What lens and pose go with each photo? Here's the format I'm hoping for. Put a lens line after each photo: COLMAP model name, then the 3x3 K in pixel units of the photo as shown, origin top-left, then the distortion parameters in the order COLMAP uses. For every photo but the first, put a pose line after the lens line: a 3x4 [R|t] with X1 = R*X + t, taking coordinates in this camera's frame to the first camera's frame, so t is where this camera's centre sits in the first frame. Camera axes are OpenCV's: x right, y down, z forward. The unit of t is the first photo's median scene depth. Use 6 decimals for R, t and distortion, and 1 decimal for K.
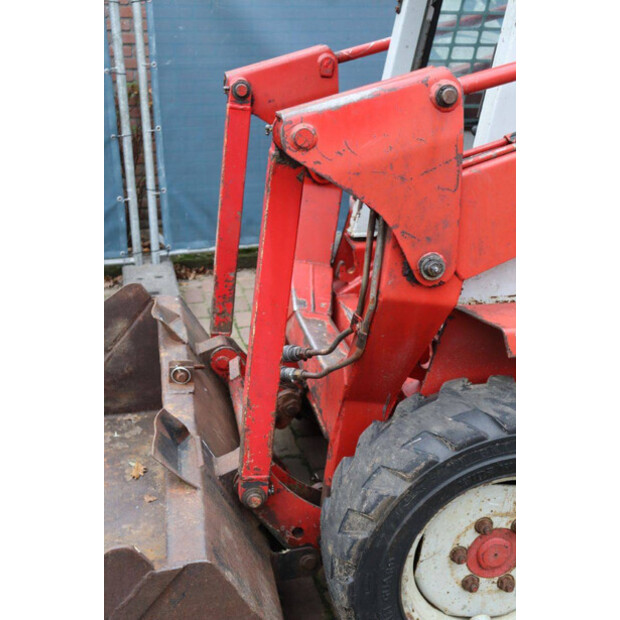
lens RADIAL K [[789.9, 0, 311.5], [0, 789.9, 309.7], [0, 0, 1]] dist [0.028965, 0.000000]
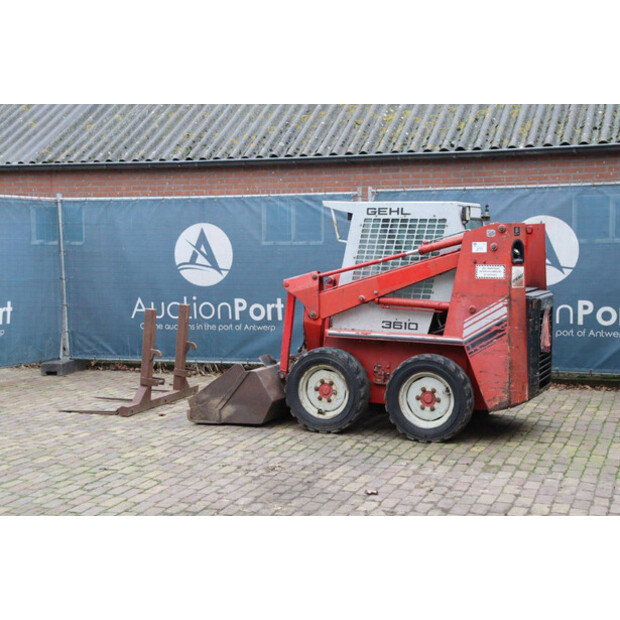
lens RADIAL K [[1013.5, 0, 307.6], [0, 1013.5, 317.8], [0, 0, 1]] dist [0.228335, 0.000000]
pose [[0.816544, 0.038003, -0.576031, 3.051485], [-0.198834, 0.955290, -0.218830, 1.087780], [0.541960, 0.293219, 0.787592, -3.112176]]
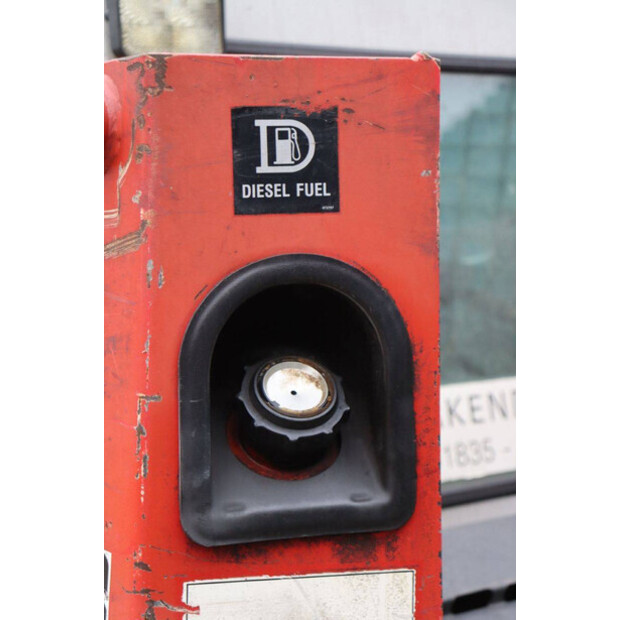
lens RADIAL K [[1344.5, 0, 310.6], [0, 1344.5, 308.5], [0, 0, 1]] dist [0.444691, 0.000000]
pose [[0.443537, 0.089686, -0.891758, 1.589939], [-0.323758, 0.943828, -0.066106, -0.421429], [0.835737, 0.318034, 0.447659, 0.776630]]
